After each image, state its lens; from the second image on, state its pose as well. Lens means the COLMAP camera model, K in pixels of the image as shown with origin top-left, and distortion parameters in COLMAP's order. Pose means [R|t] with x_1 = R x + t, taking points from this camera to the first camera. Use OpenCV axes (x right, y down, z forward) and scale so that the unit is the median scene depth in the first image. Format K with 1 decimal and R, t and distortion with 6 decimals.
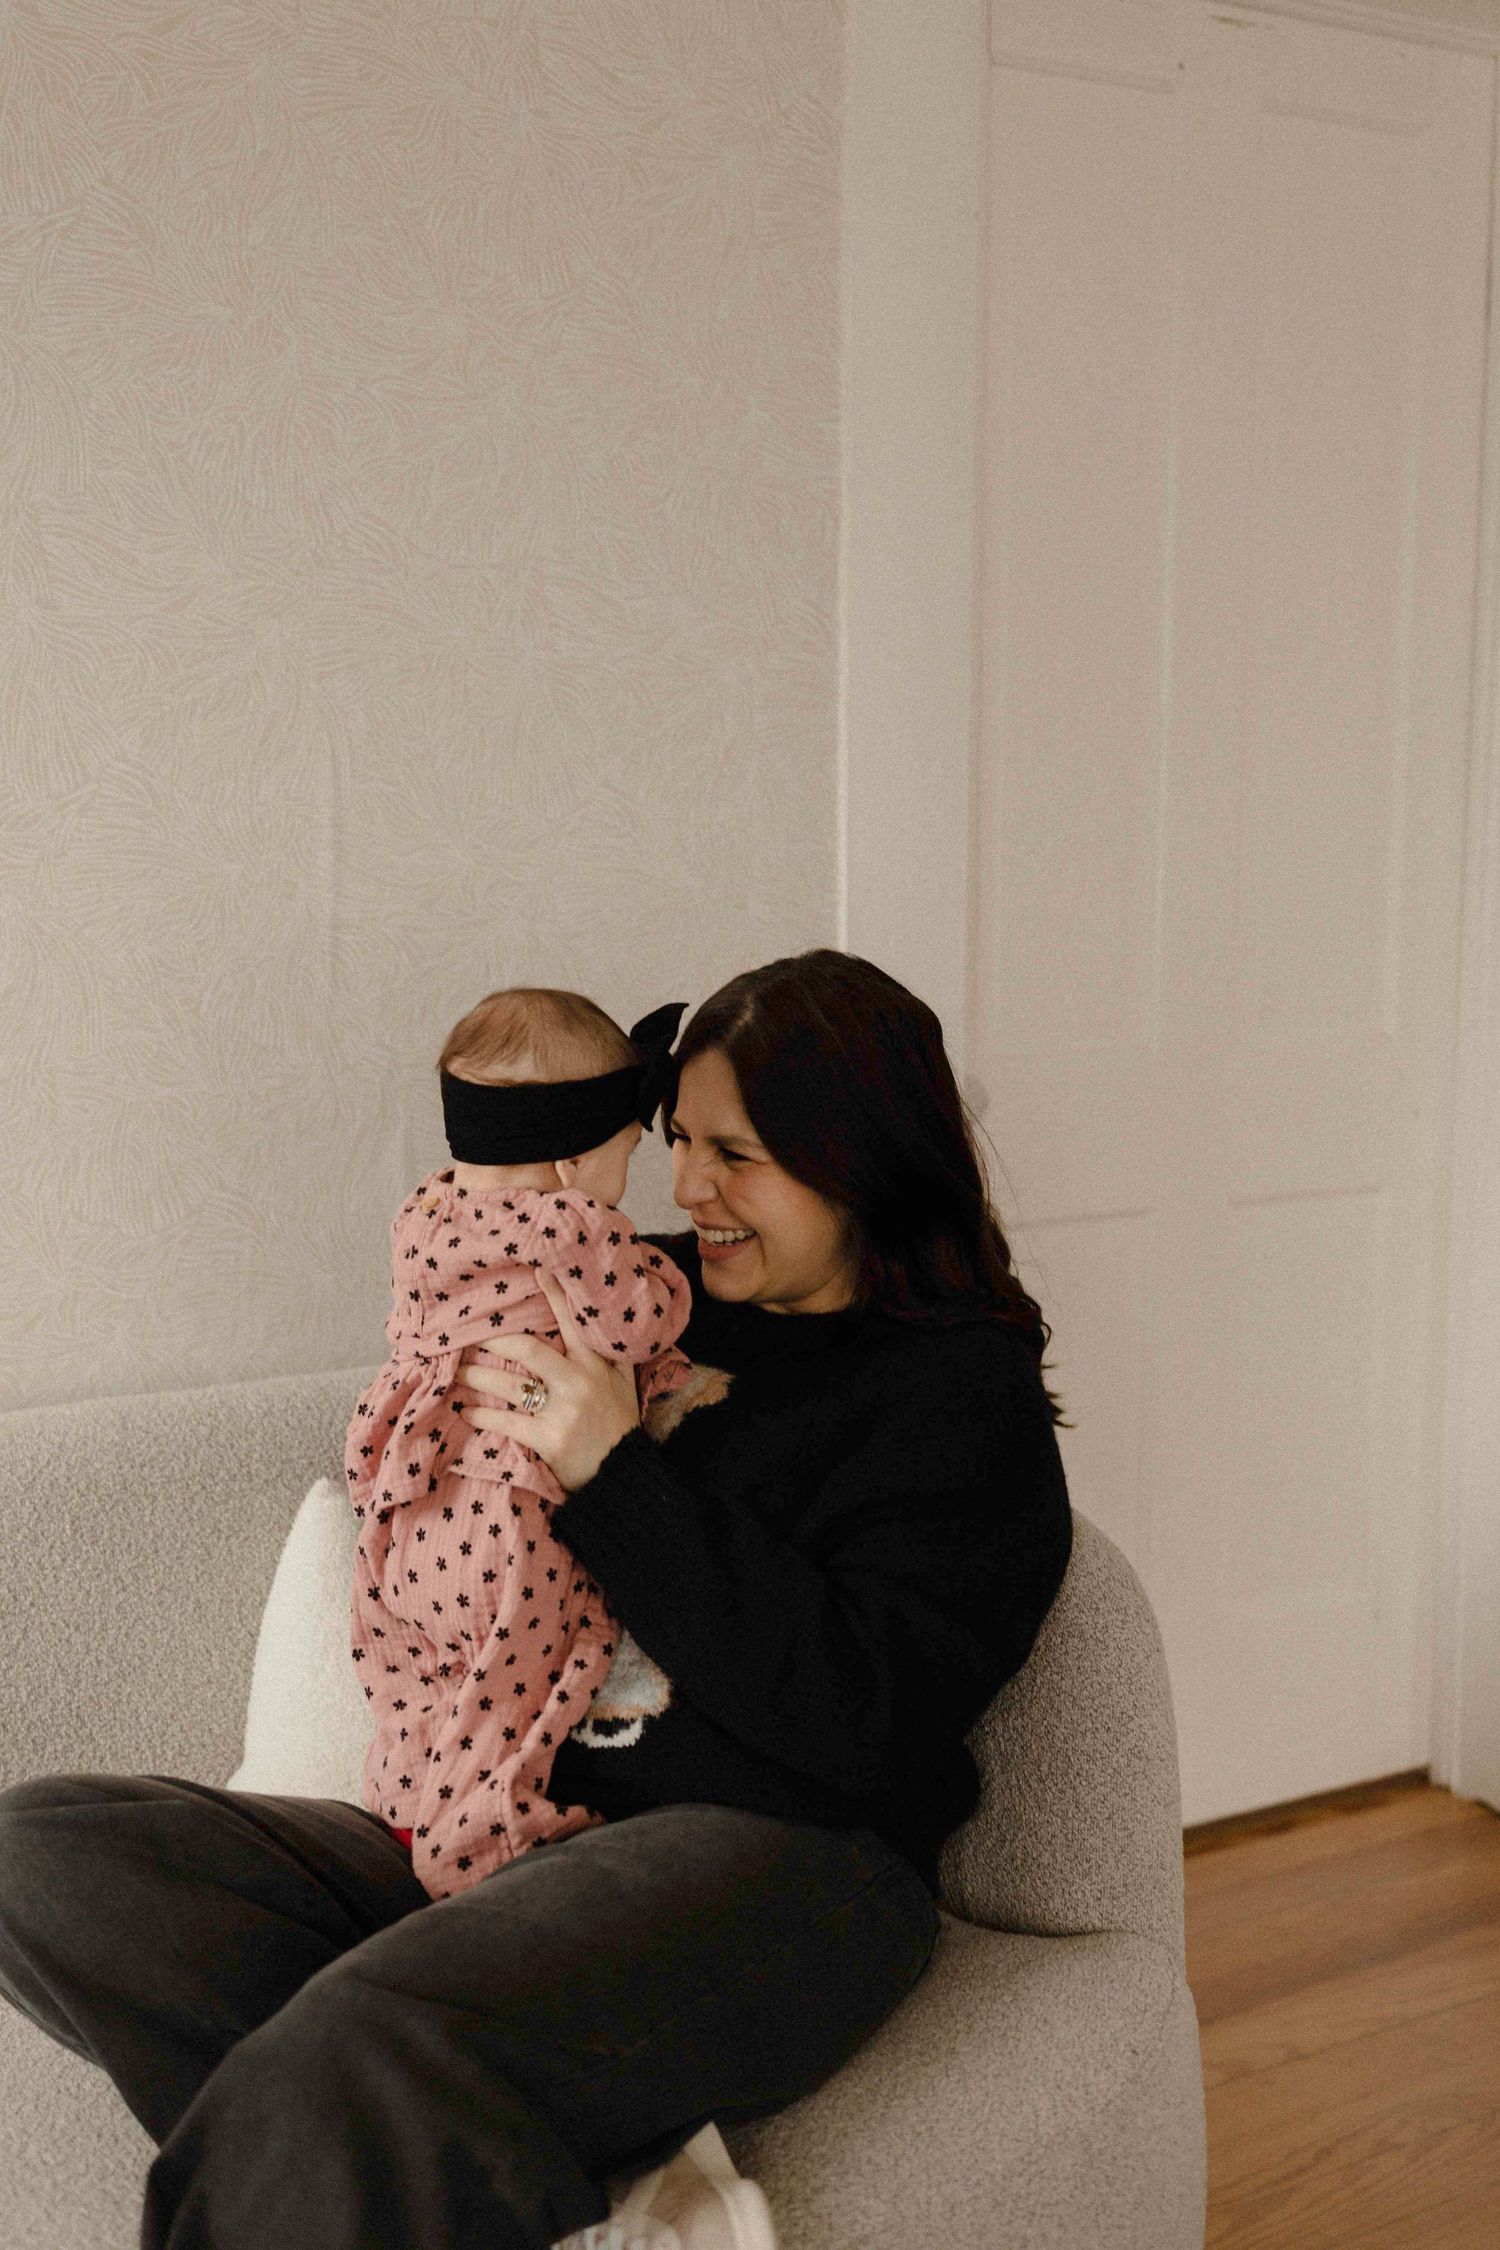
lens RADIAL K [[2423.6, 0, 751.6], [0, 2423.6, 1126.7], [0, 0, 1]] dist [-0.003595, 0.000000]
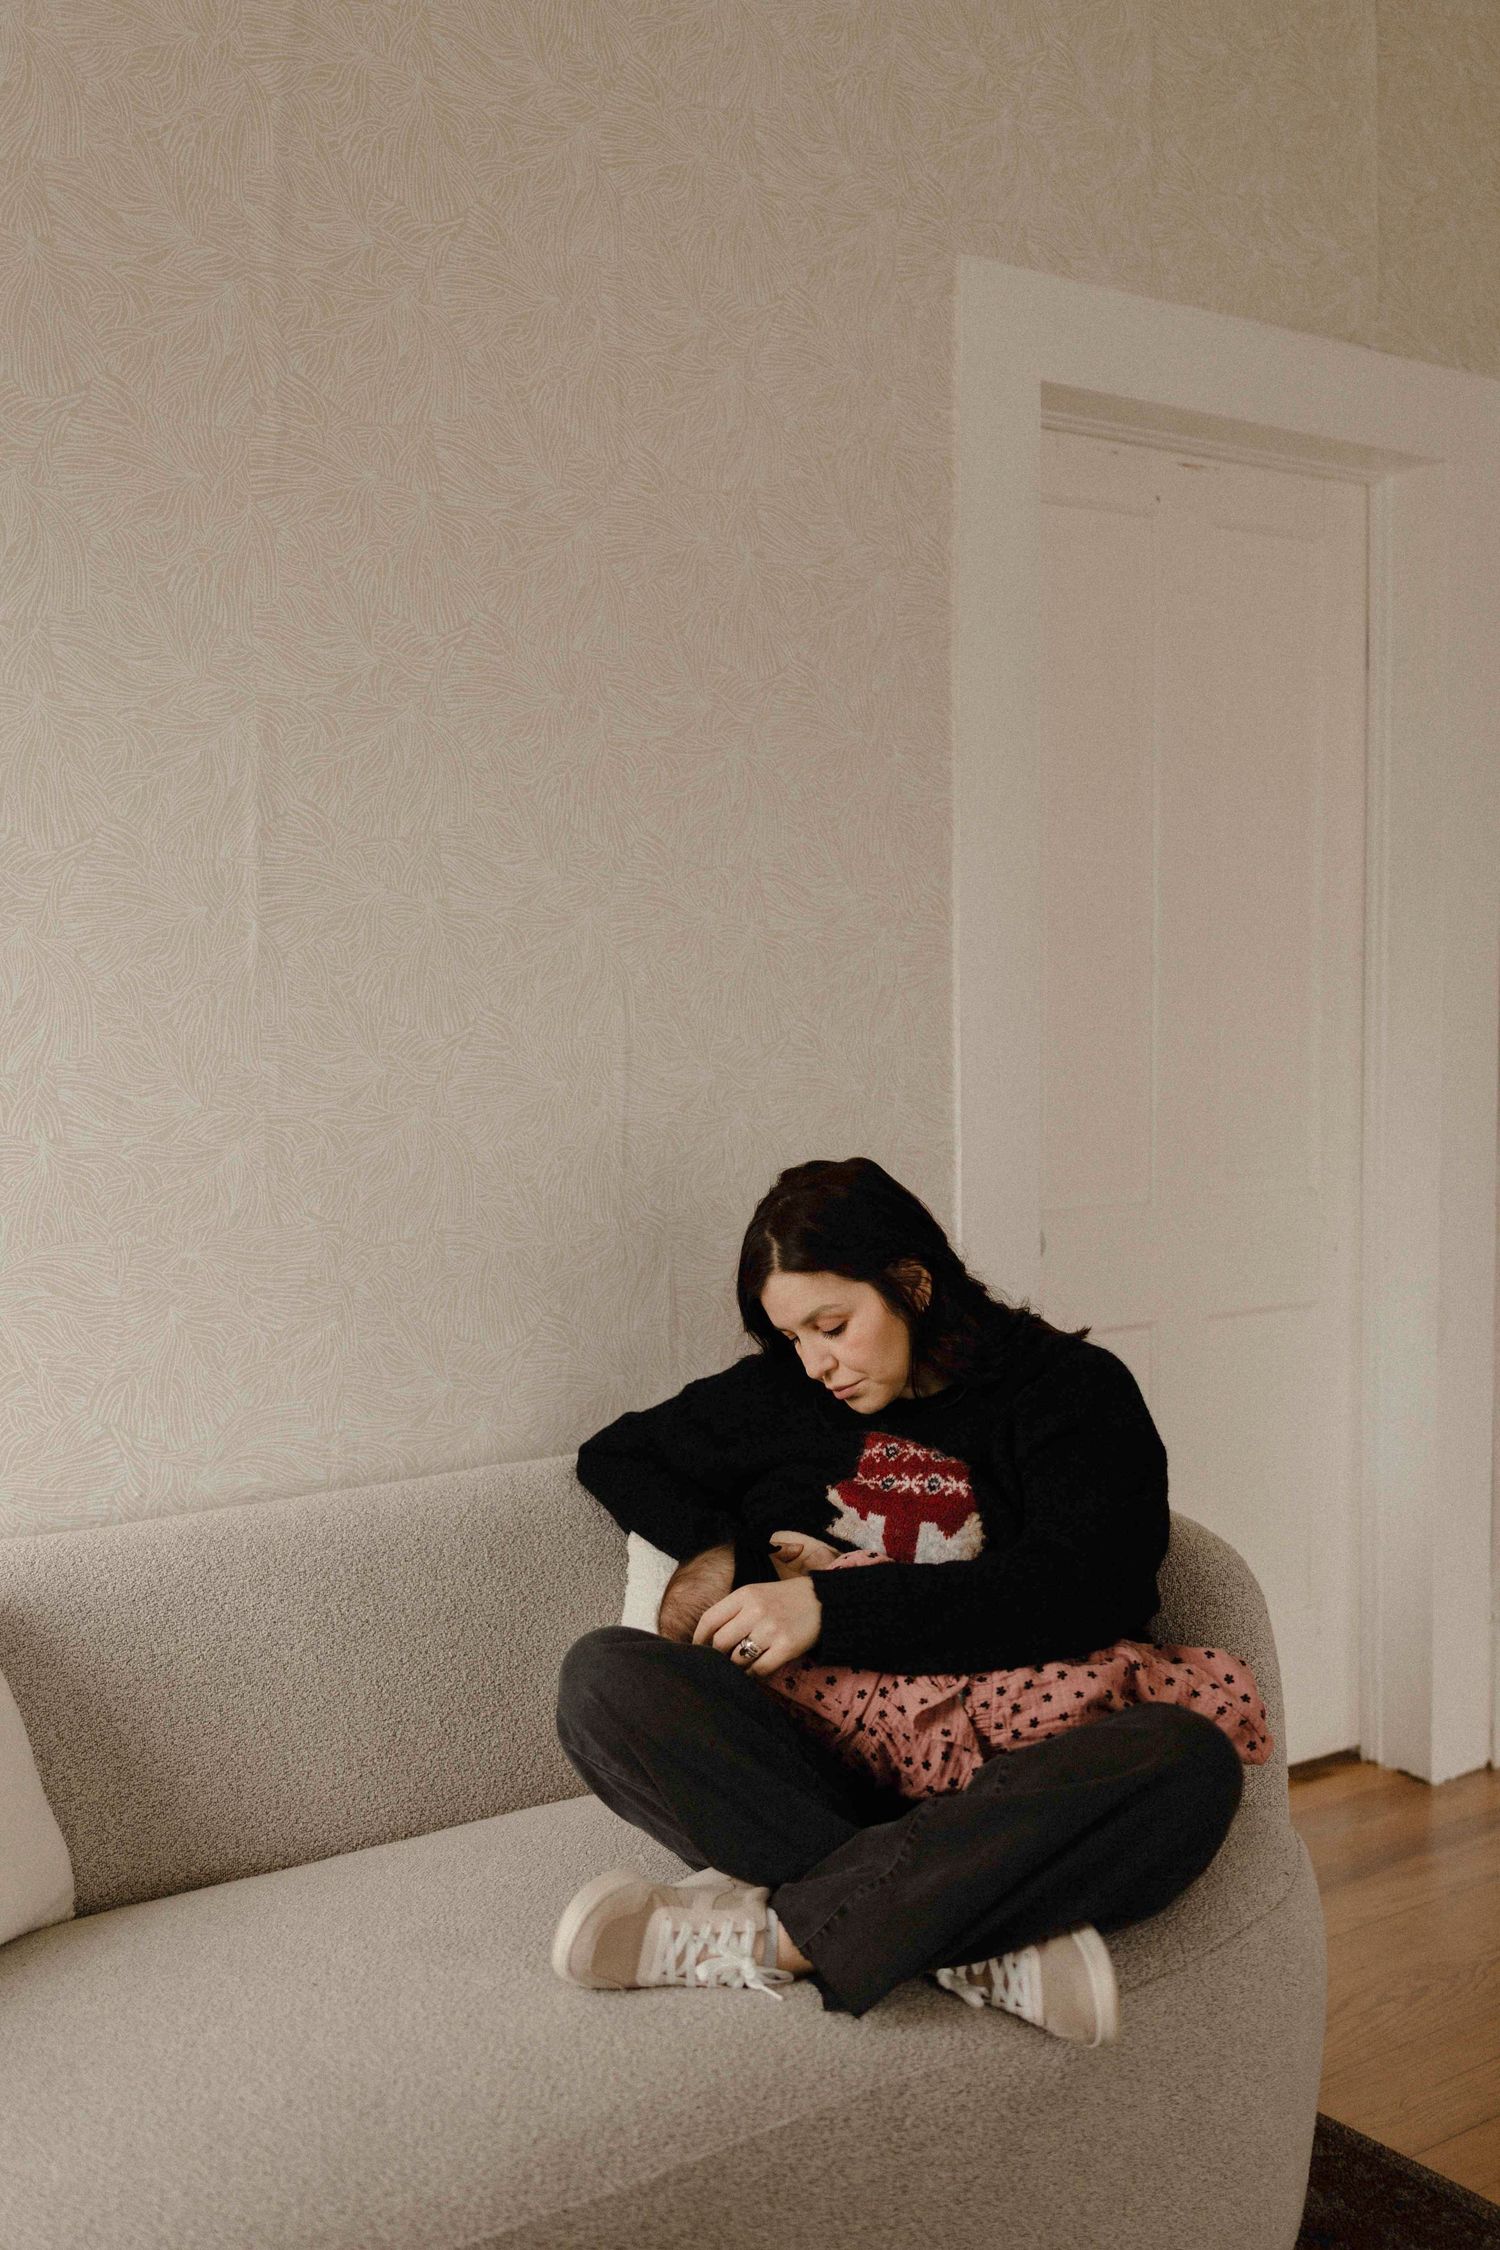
lens RADIAL K [[2184.2, 0, 746.3], [0, 2184.2, 1120.3], [0, 0, 1]] dist [0.002724, 0.000000]
pose [[0.996902, -0.013858, 0.077424, -0.183748], [0.019502, 0.997169, -0.072619, 0.006989], [-0.076198, 0.073904, 0.994350, -0.235150]]
